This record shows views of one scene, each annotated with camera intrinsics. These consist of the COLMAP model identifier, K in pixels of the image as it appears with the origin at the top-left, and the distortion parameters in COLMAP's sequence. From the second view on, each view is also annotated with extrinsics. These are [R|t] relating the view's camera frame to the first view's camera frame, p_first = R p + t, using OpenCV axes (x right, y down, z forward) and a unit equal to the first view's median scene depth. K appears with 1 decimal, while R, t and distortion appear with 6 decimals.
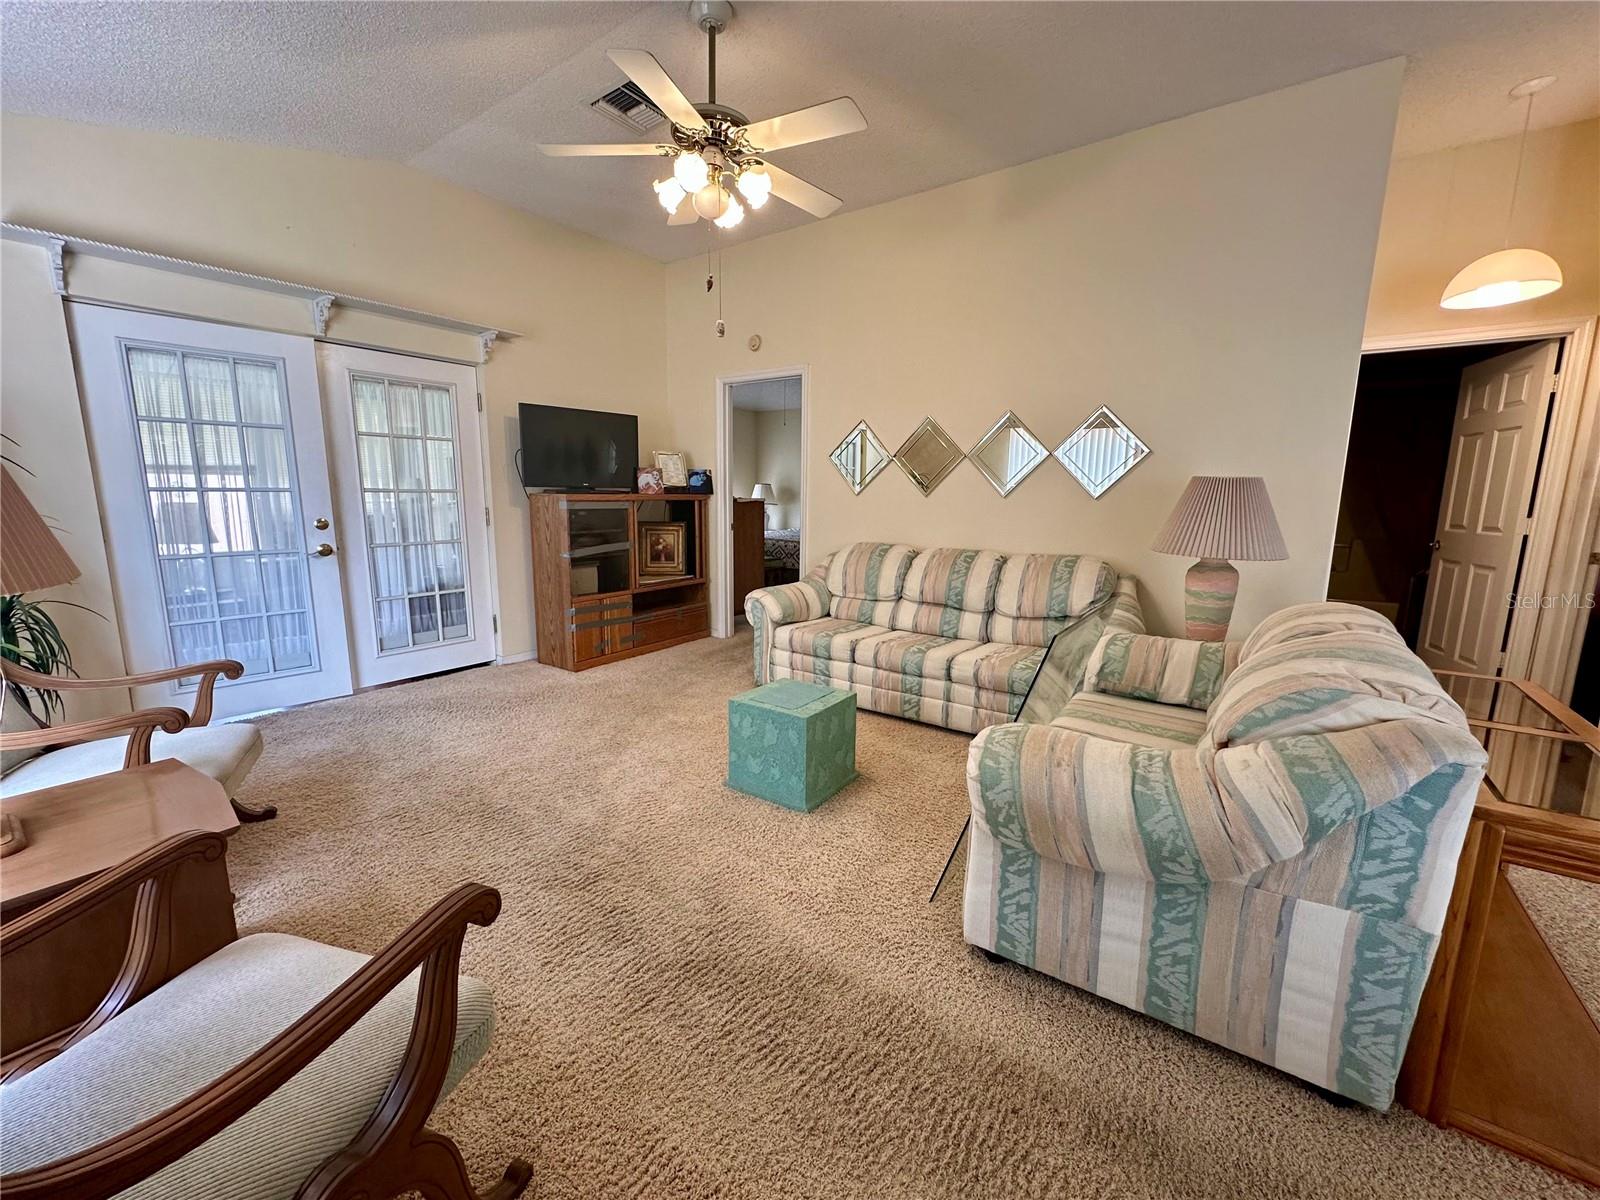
lens RADIAL K [[630.3, 0, 814.2], [0, 630.3, 595.1], [0, 0, 1]] dist [-0.006789, -0.000778]
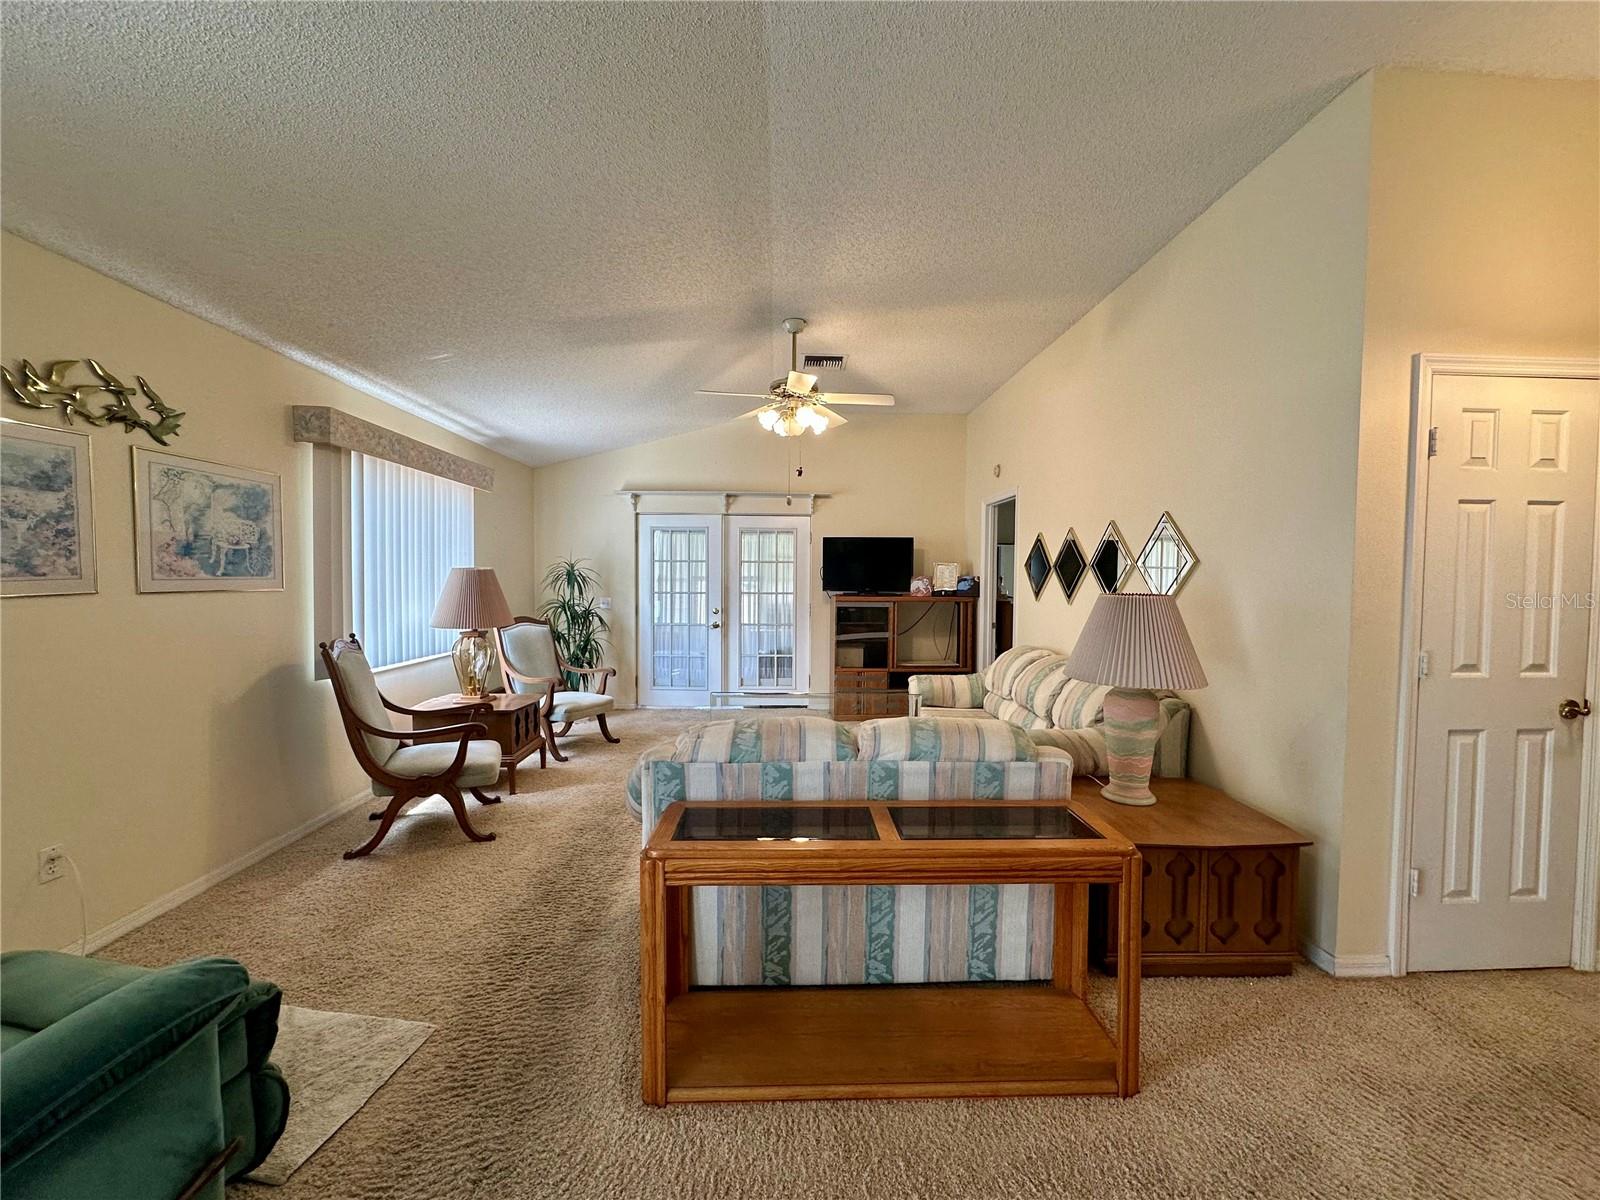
lens RADIAL K [[630.3, 0, 800.0], [0, 630.3, 594.7], [0, 0, 1]] dist [-0.006789, -0.000778]
pose [[0.614726, 0.016211, -0.788574, 0.710830], [-0.125925, 0.988982, -0.077832, -0.040174], [0.778624, 0.147147, 0.609994, 0.037162]]
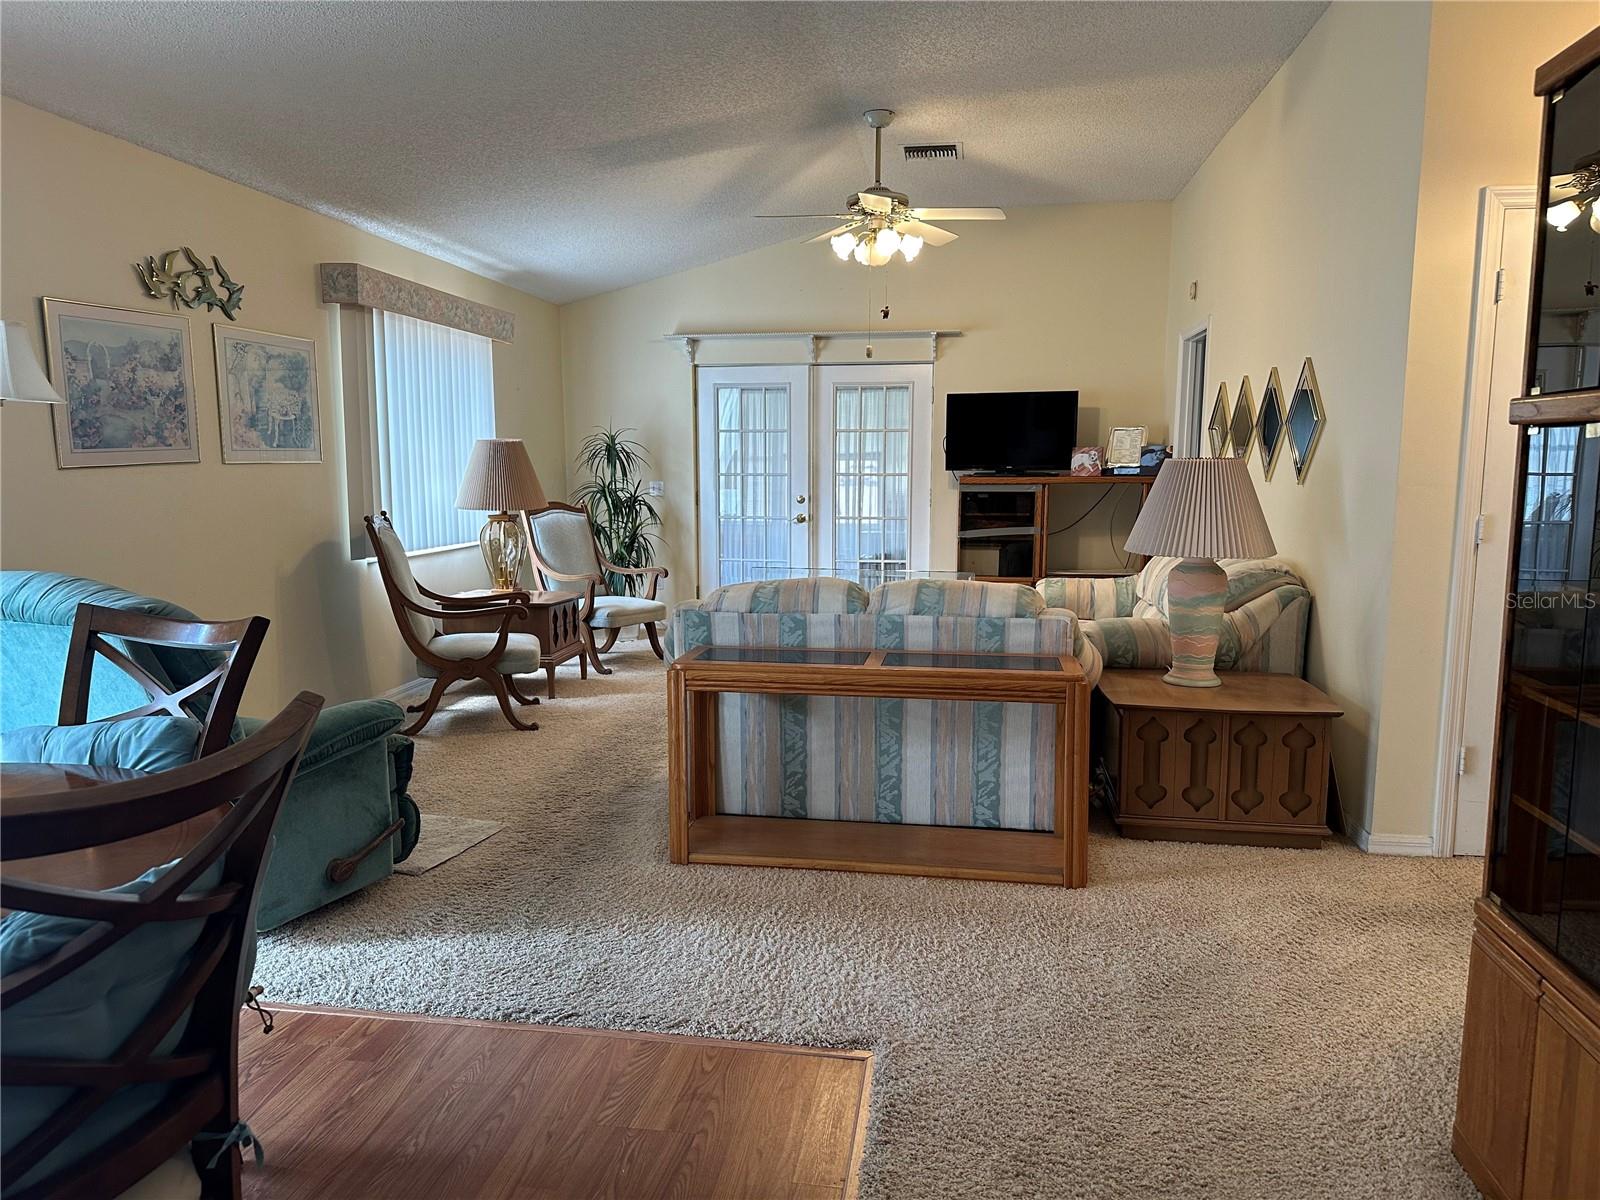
lens RADIAL K [[1126.0, 0, 801.3], [0, 1126.0, 603.7], [0, 0, 1]] dist [0.064790, -0.030296]
pose [[0.459021, 0.102738, -0.882465, 1.184187], [-0.135887, 0.989723, 0.044542, 0.002651], [0.877972, 0.099470, 0.468264, -0.107996]]
